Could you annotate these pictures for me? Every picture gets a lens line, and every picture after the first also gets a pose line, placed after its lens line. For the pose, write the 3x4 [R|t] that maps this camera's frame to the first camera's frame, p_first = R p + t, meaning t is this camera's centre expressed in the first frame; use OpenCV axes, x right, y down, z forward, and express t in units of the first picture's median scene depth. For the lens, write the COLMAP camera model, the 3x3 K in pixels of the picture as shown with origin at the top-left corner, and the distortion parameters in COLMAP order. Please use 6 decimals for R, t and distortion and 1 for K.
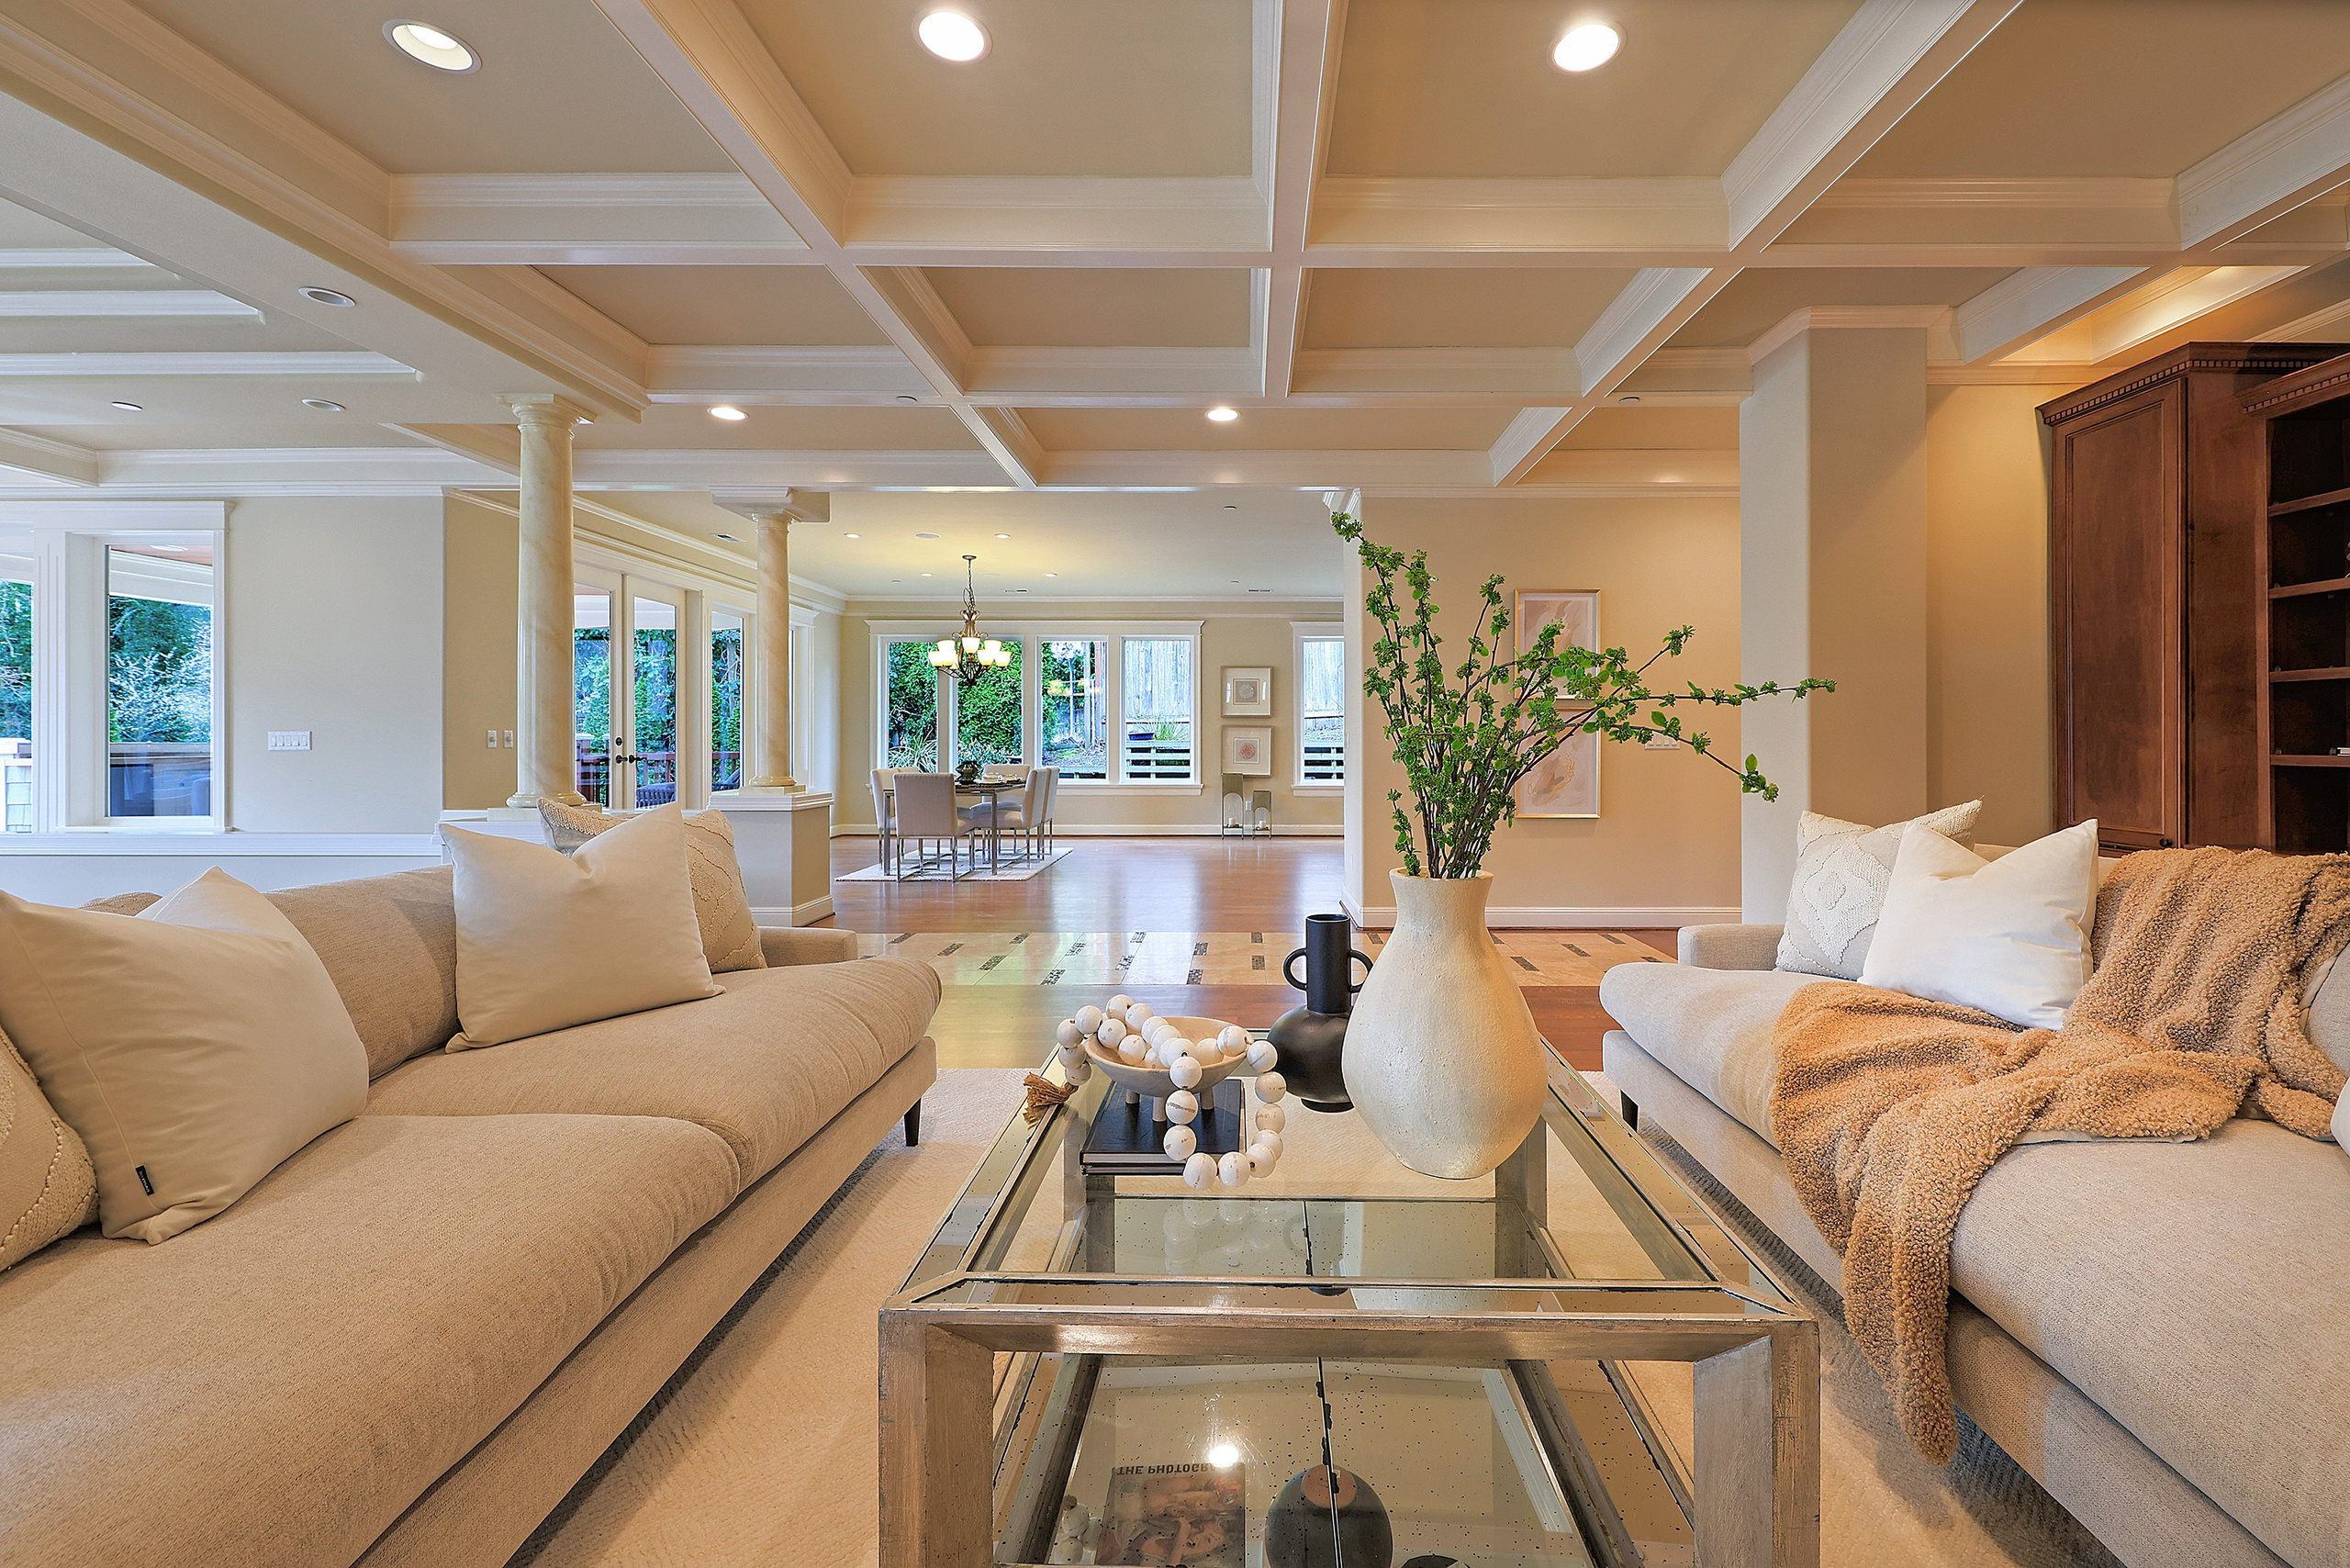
lens RADIAL K [[970.7, 0, 1220.9], [0, 970.7, 740.6], [0, 0, 1]] dist [-0.012710, -0.000291]
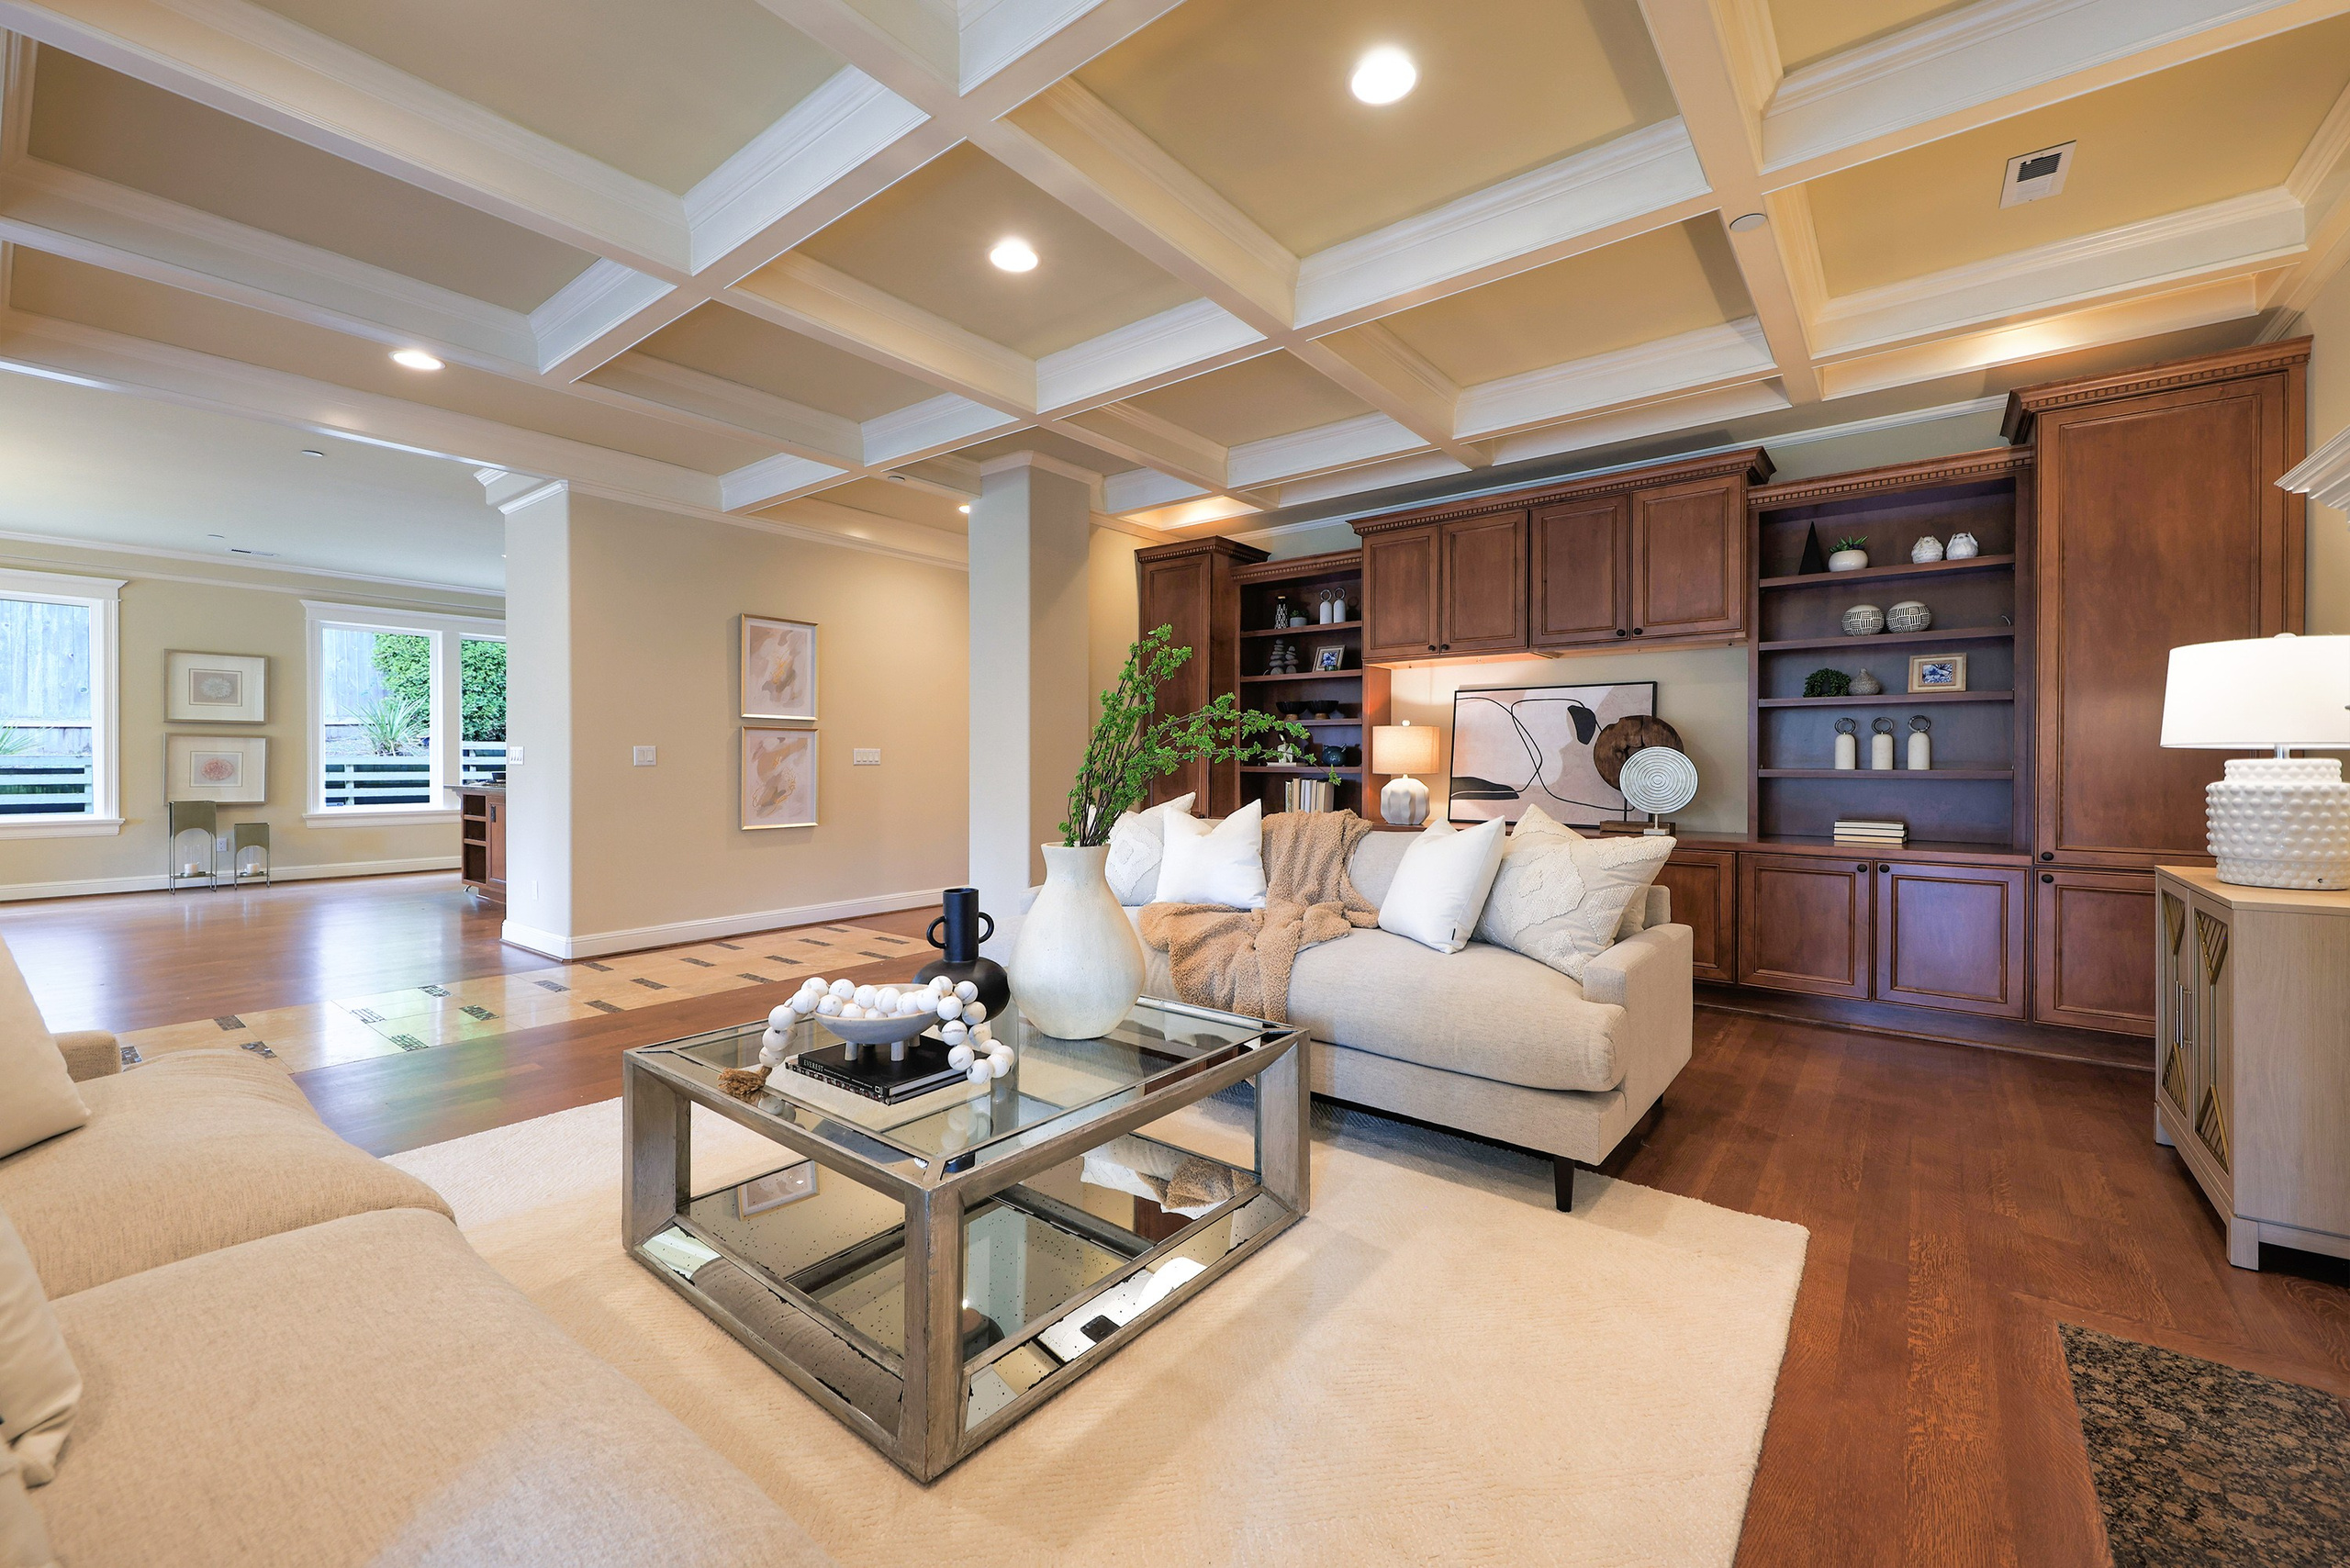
lens RADIAL K [[936.2, 0, 1194.0], [0, 936.2, 767.6], [0, 0, 1]] dist [0.001489, 0.000274]
pose [[0.597299, -0.006361, 0.801994, -0.355256], [-0.002870, 0.999945, 0.010069, -0.000487], [-0.802014, -0.008316, 0.597248, -0.013043]]
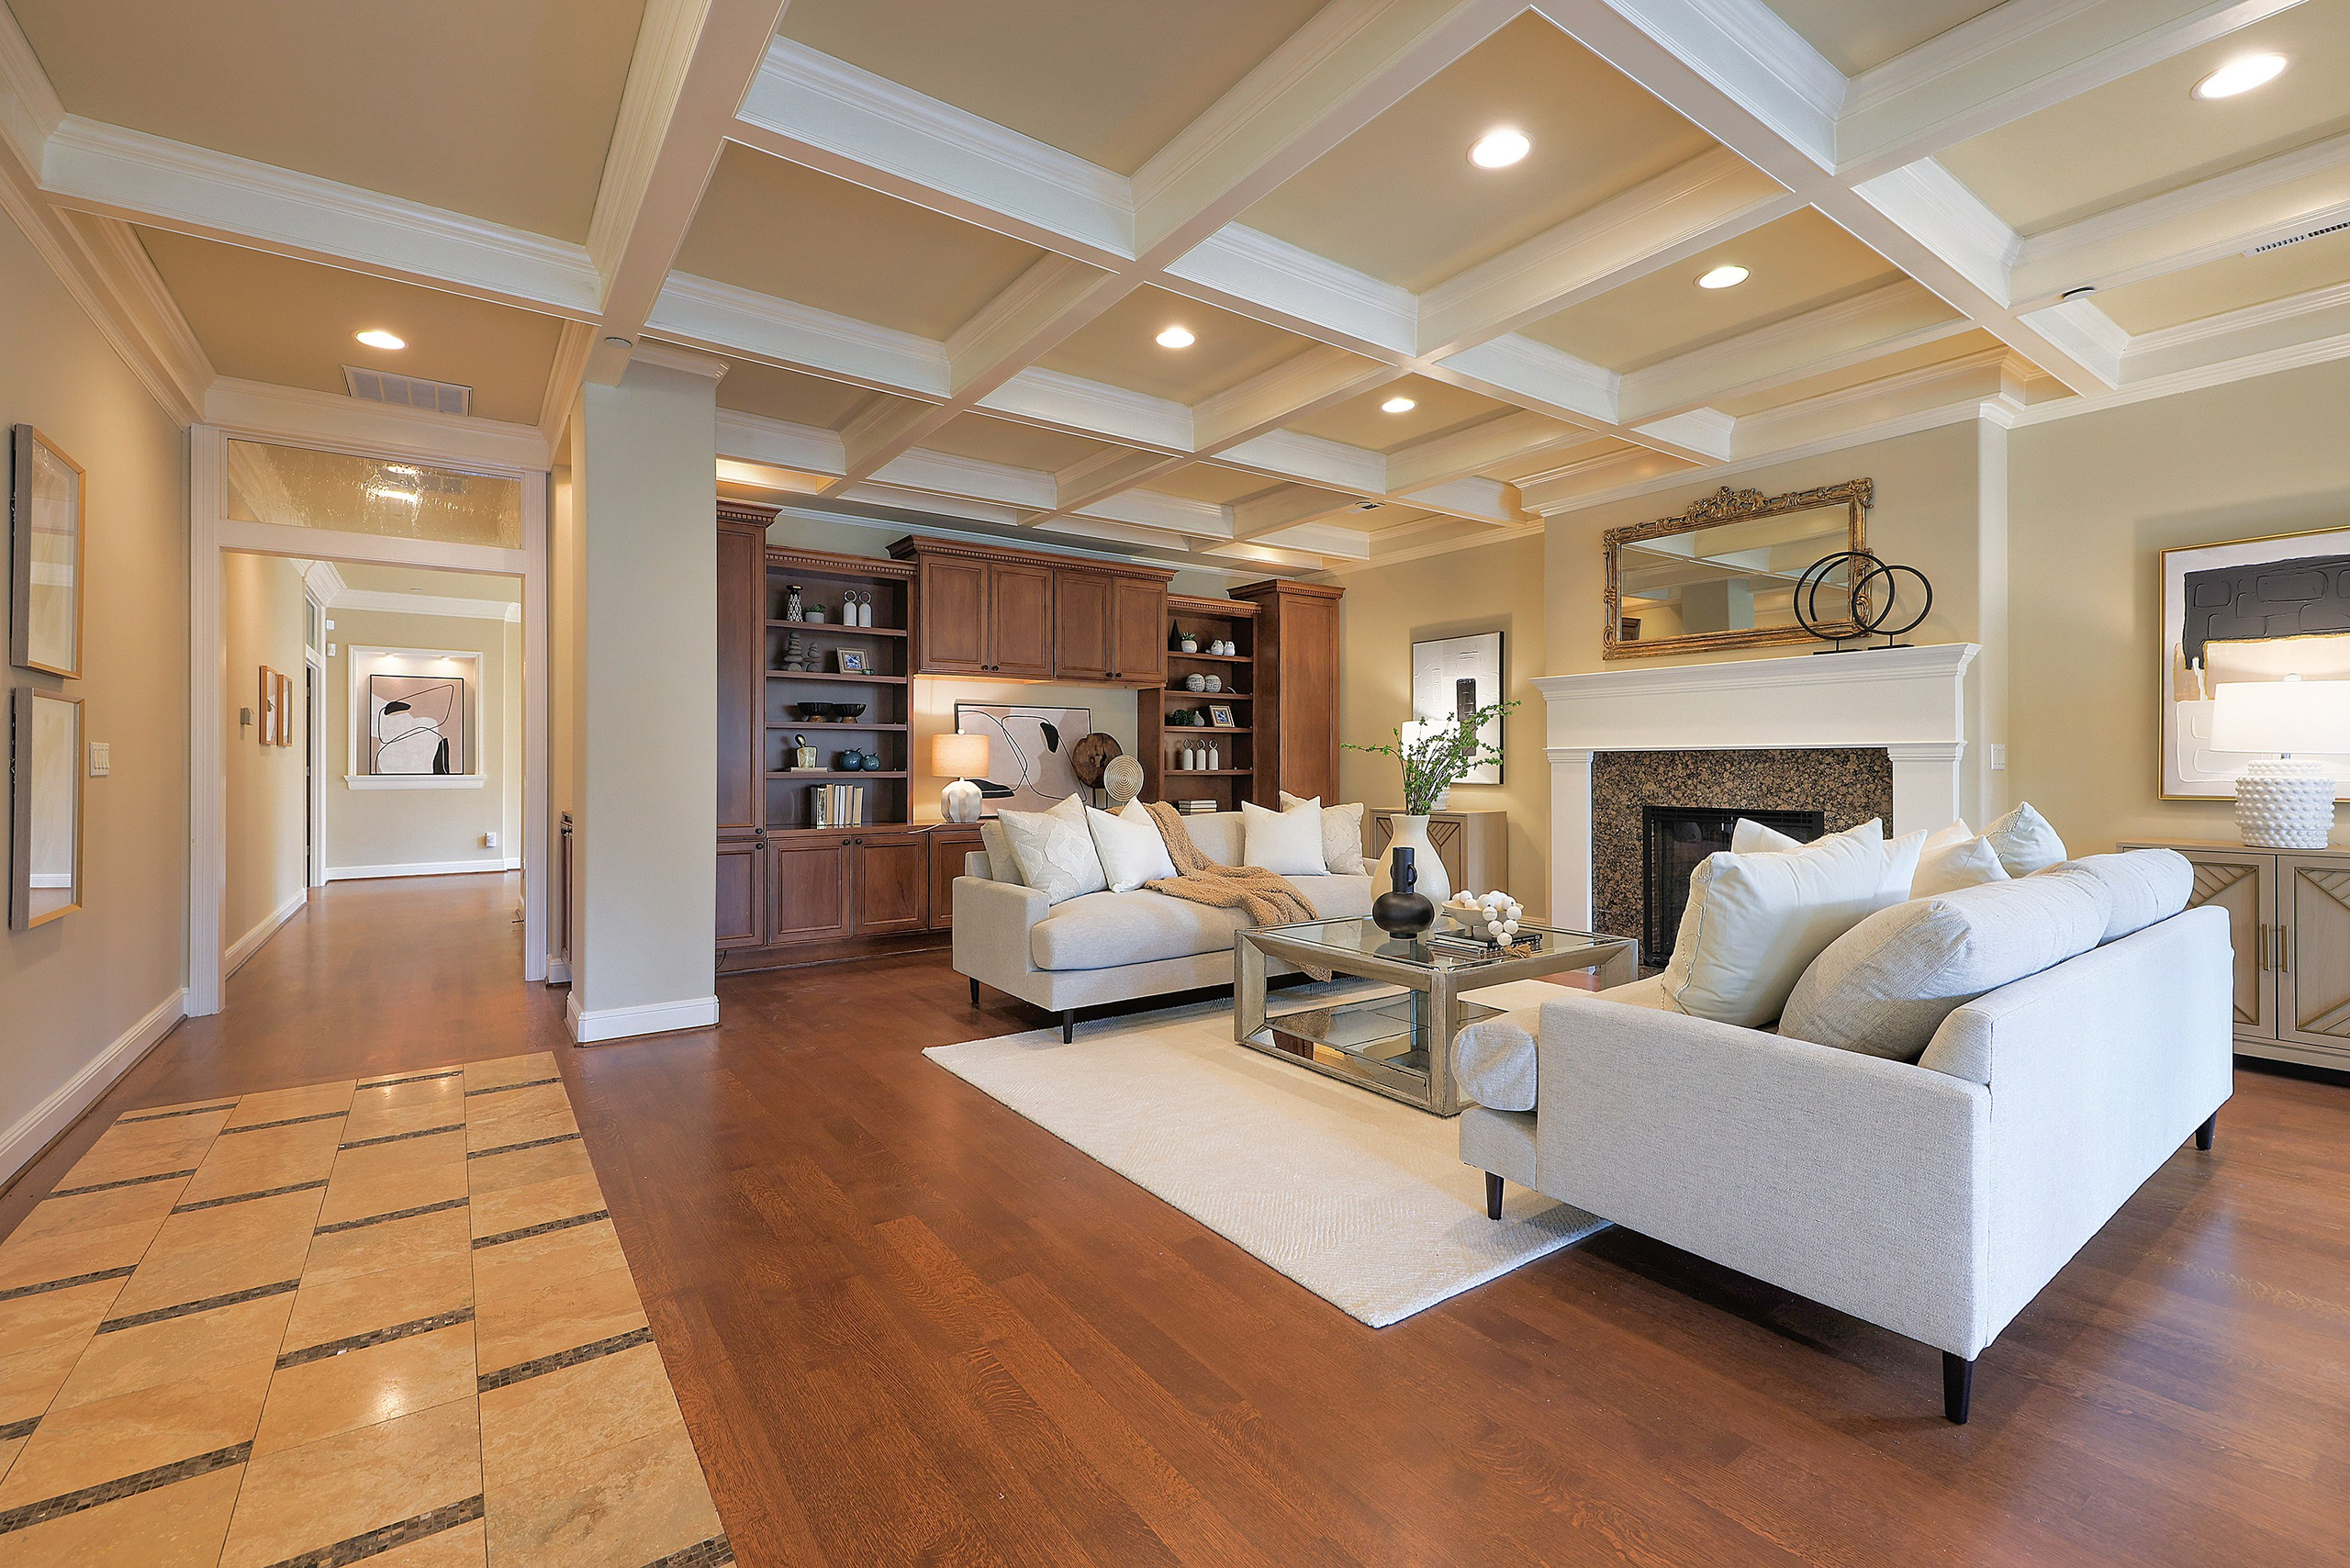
lens RADIAL K [[1009.3, 0, 1160.4], [0, 1009.3, 771.6], [0, 0, 1]] dist [0.002757, -0.001012]
pose [[-0.591739, -0.002665, 0.806125, -0.568391], [-0.001025, 0.999996, 0.002554, 0.007347], [-0.806129, 0.000685, -0.591740, 1.137327]]
